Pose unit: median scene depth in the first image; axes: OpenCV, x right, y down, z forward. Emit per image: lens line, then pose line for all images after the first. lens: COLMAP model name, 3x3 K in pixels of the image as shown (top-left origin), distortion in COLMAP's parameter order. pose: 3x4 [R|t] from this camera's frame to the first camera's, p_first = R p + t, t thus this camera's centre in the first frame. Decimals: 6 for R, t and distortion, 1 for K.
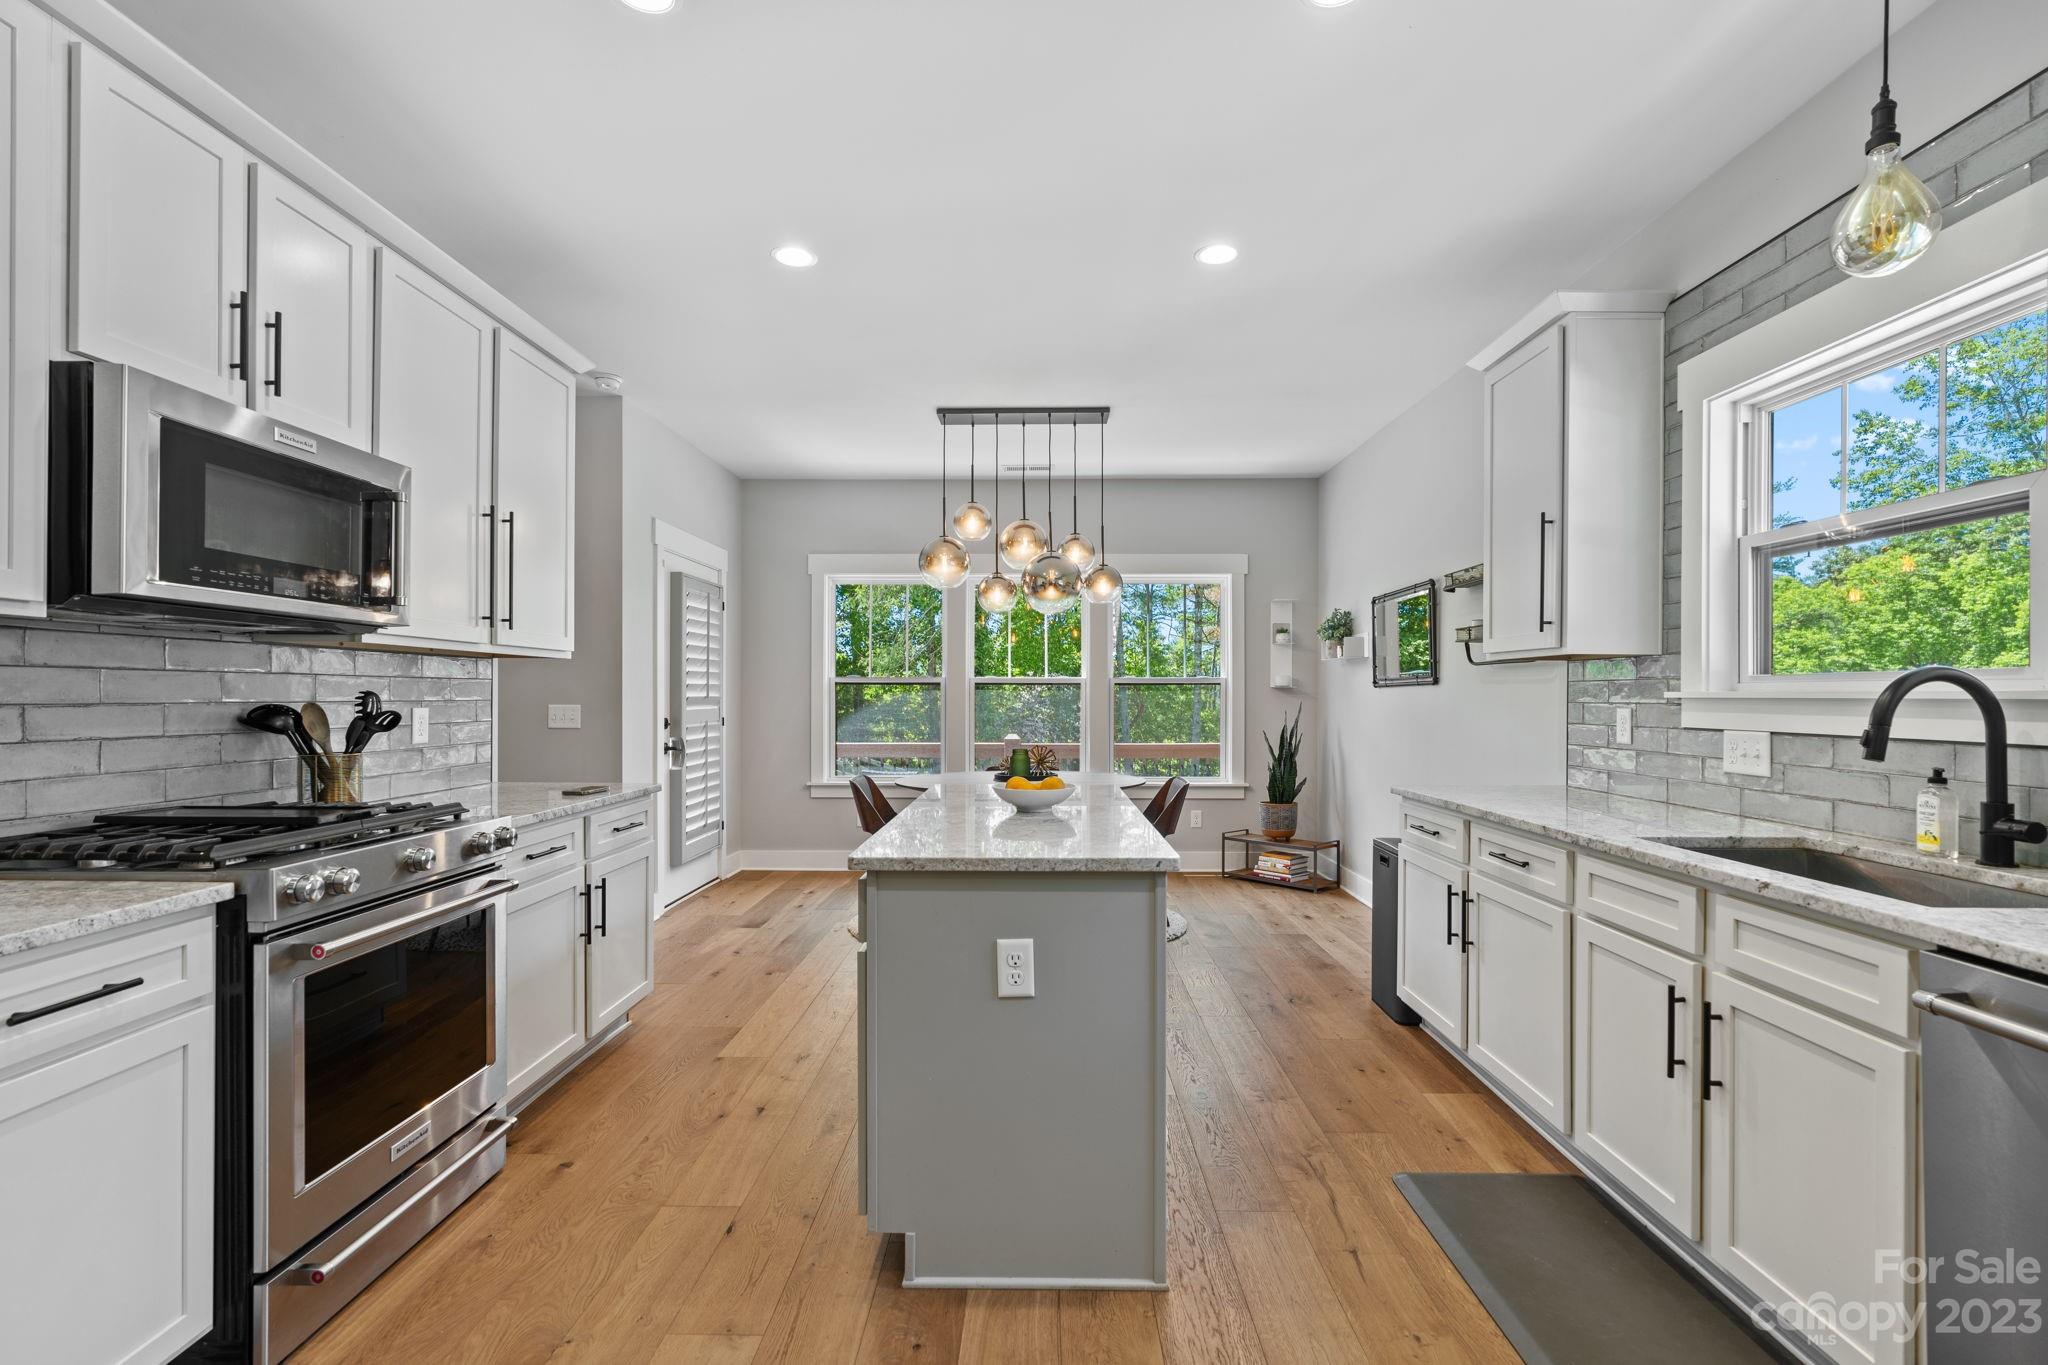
lens RADIAL K [[921.6, 0, 1030.2], [0, 921.6, 707.0], [0, 0, 1]] dist [-0.012121, 0.004700]
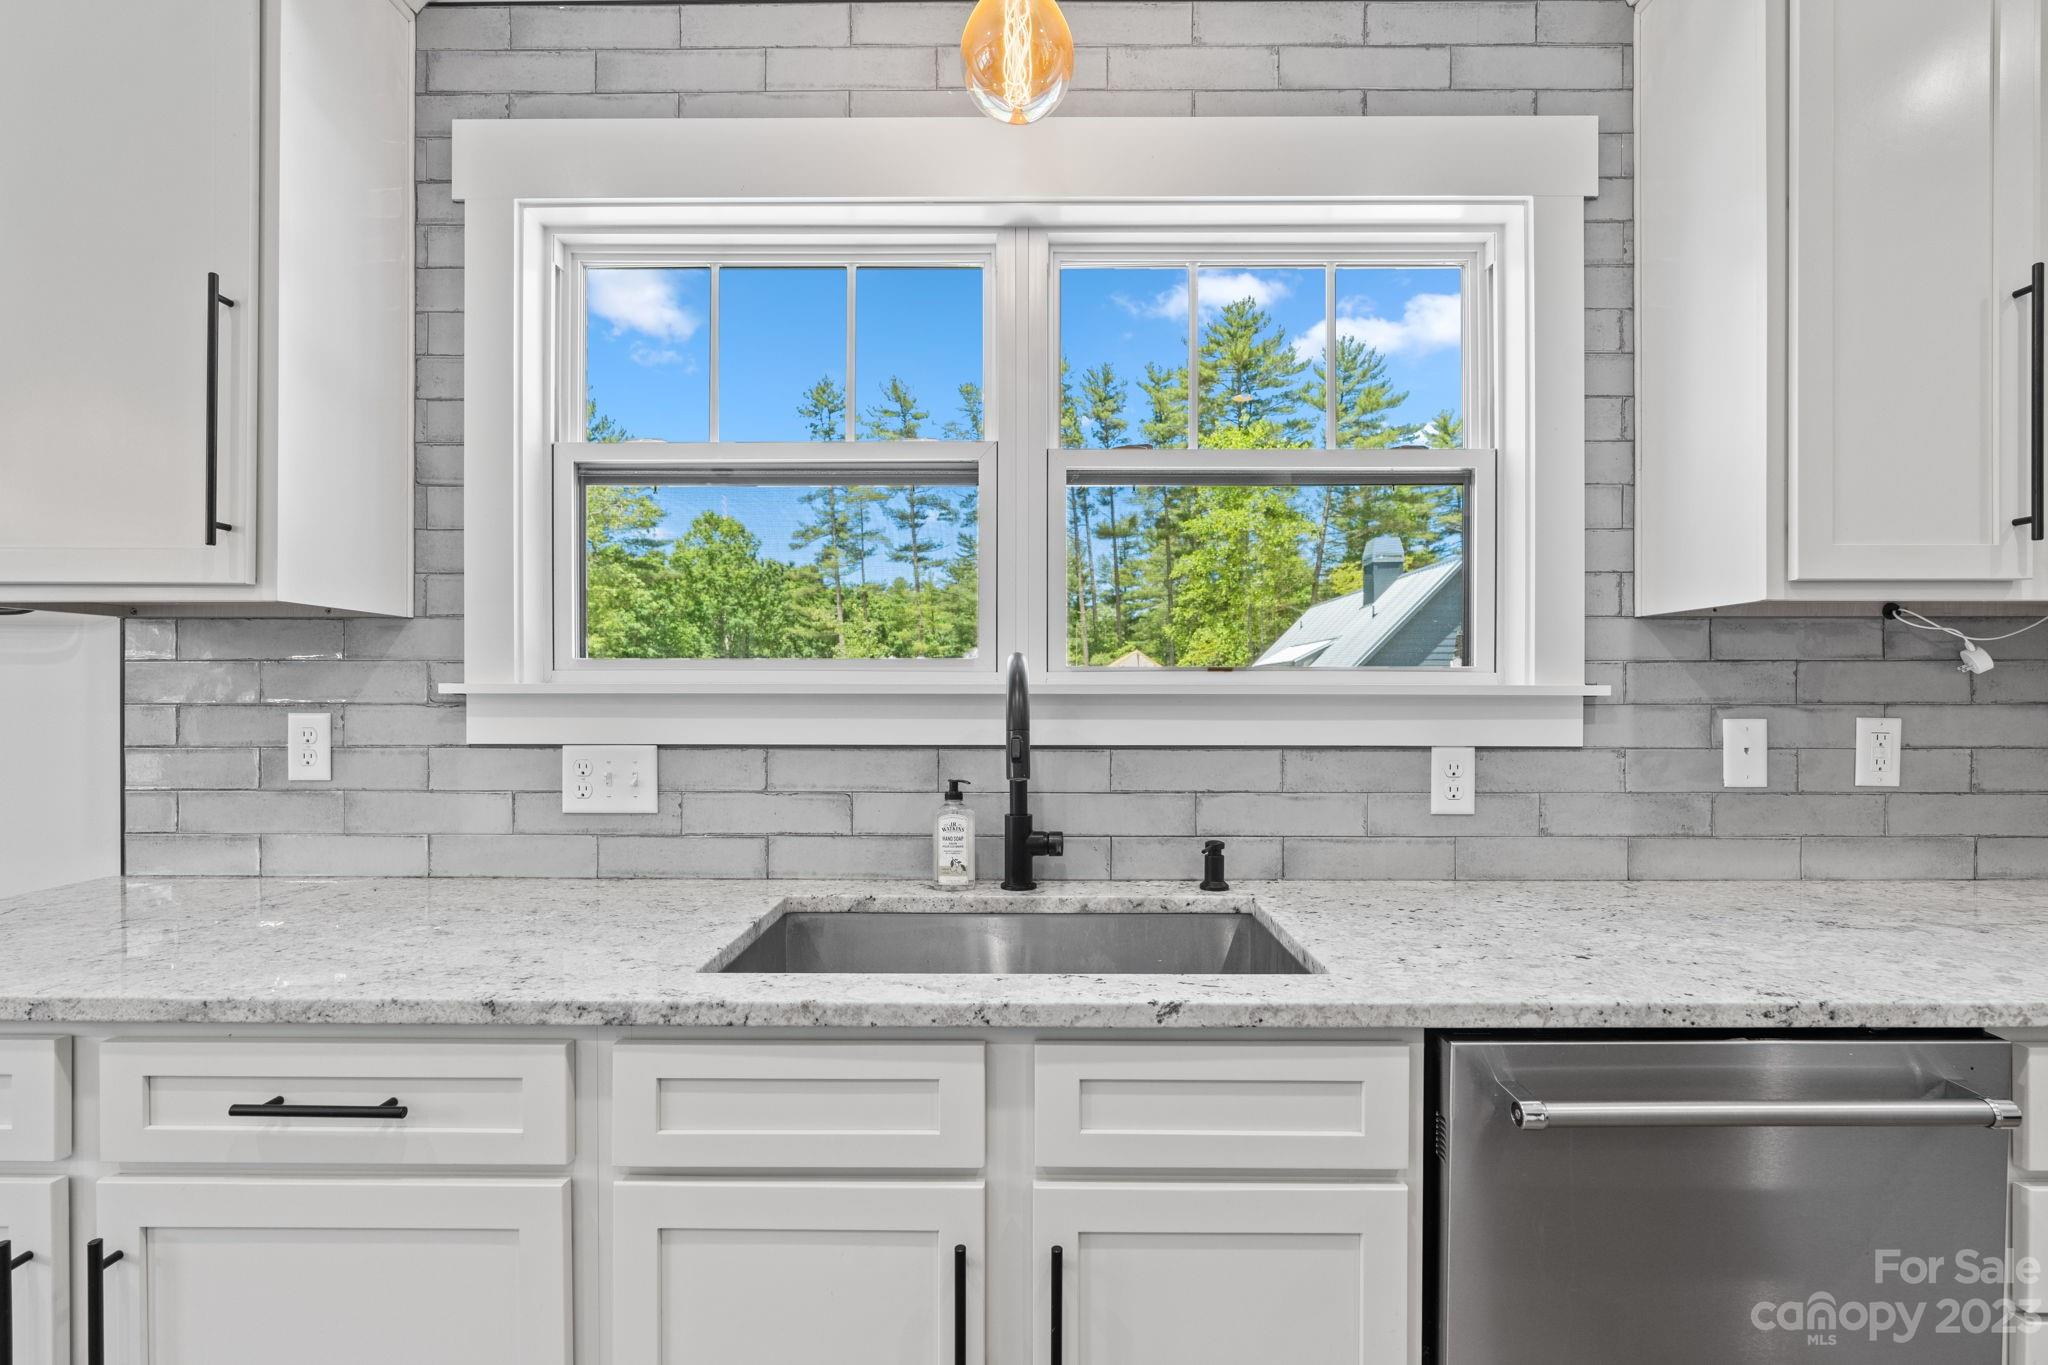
lens RADIAL K [[921.6, 0, 1030.2], [0, 921.6, 707.0], [0, 0, 1]] dist [-0.012121, 0.004700]
pose [[0.000309, -0.012024, 0.999928, 0.151137], [0.012264, 0.999853, 0.012020, -0.005339], [-0.999925, 0.012259, 0.000456, 0.773165]]
